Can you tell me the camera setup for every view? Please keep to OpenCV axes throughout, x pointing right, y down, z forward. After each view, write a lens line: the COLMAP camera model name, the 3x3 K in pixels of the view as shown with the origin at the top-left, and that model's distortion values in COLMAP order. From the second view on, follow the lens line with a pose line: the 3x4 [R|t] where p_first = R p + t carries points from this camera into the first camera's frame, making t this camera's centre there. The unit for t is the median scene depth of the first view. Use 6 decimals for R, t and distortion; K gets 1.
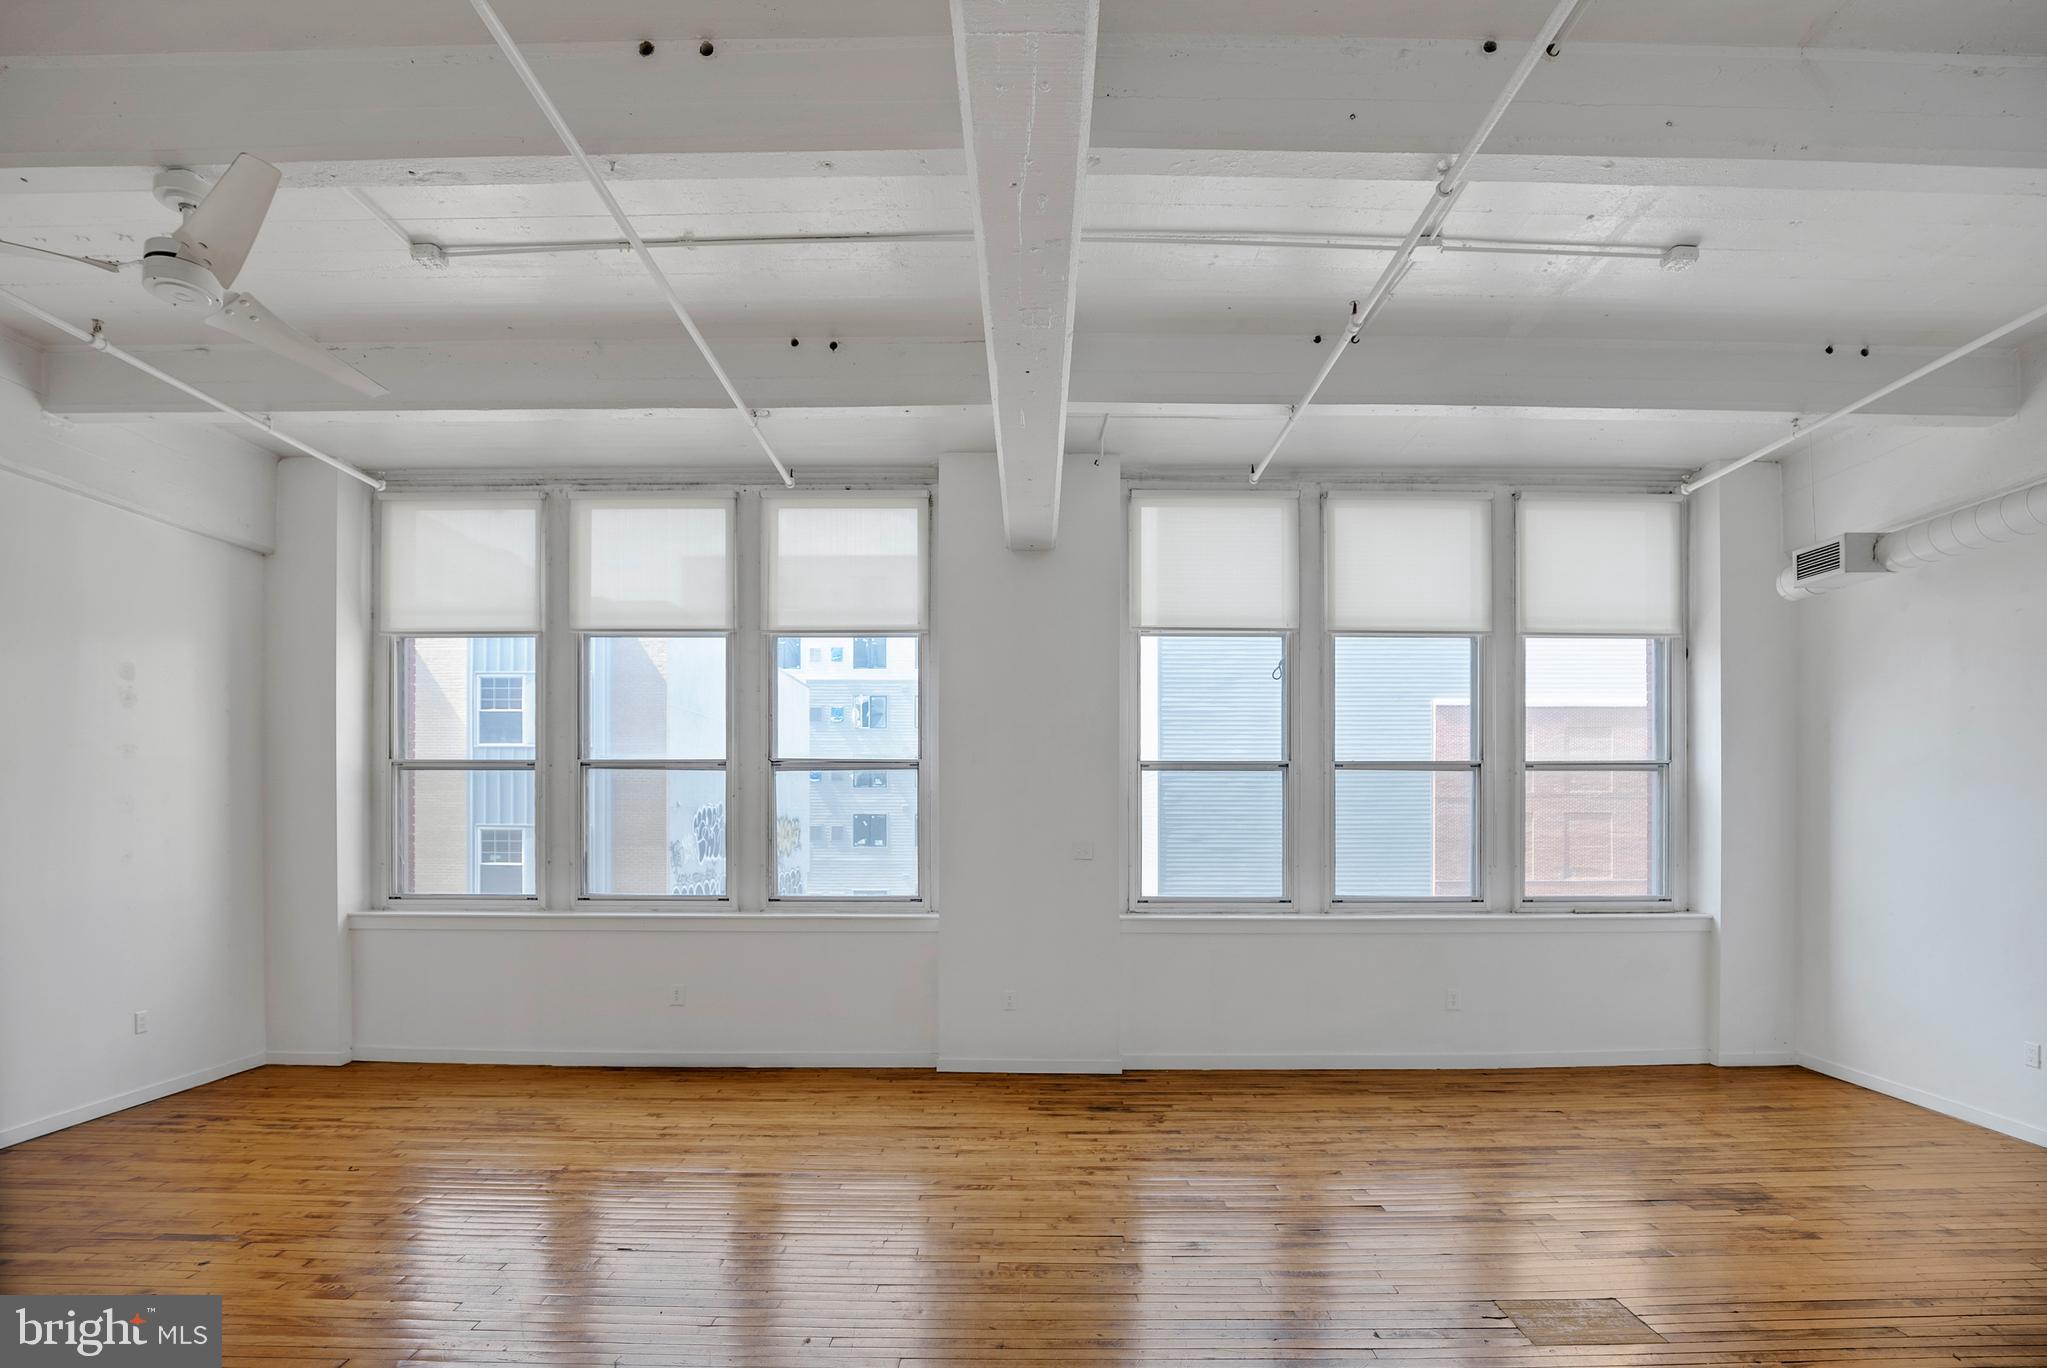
lens RADIAL K [[957.9, 0, 1023.2], [0, 957.9, 824.3], [0, 0, 1]] dist [-0.037610, 0.004641]
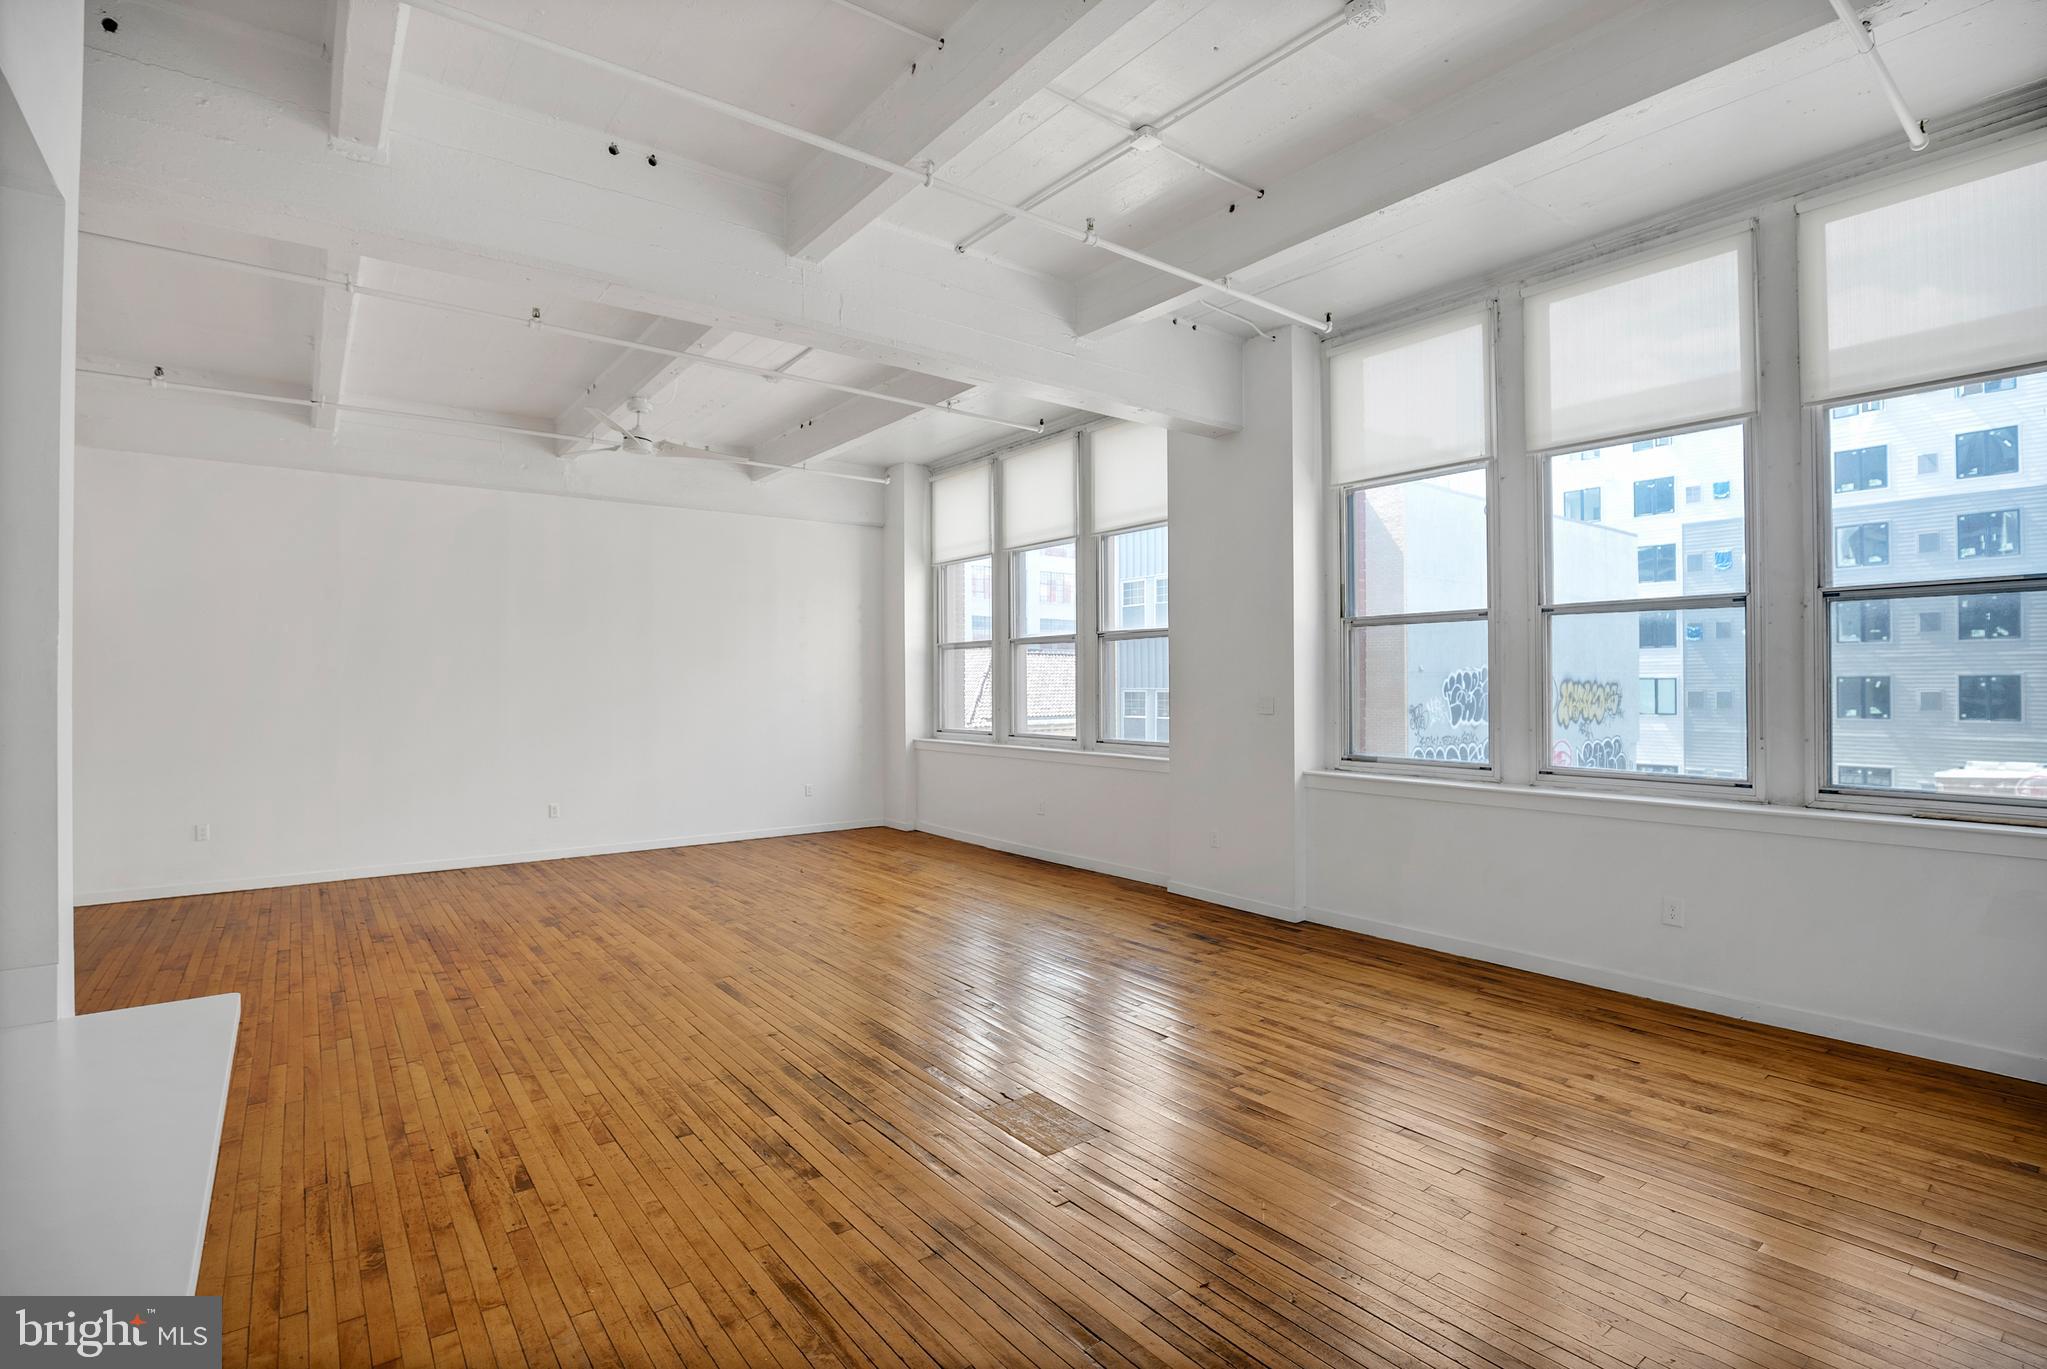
lens RADIAL K [[957.9, 0, 1040.6], [0, 957.9, 695.4], [0, 0, 1]] dist [-0.037610, 0.004641]
pose [[0.618761, 0.005653, -0.785559, 0.719586], [-0.001073, 0.999979, 0.006351, 0.007484], [0.785578, -0.003087, 0.618754, 0.141036]]
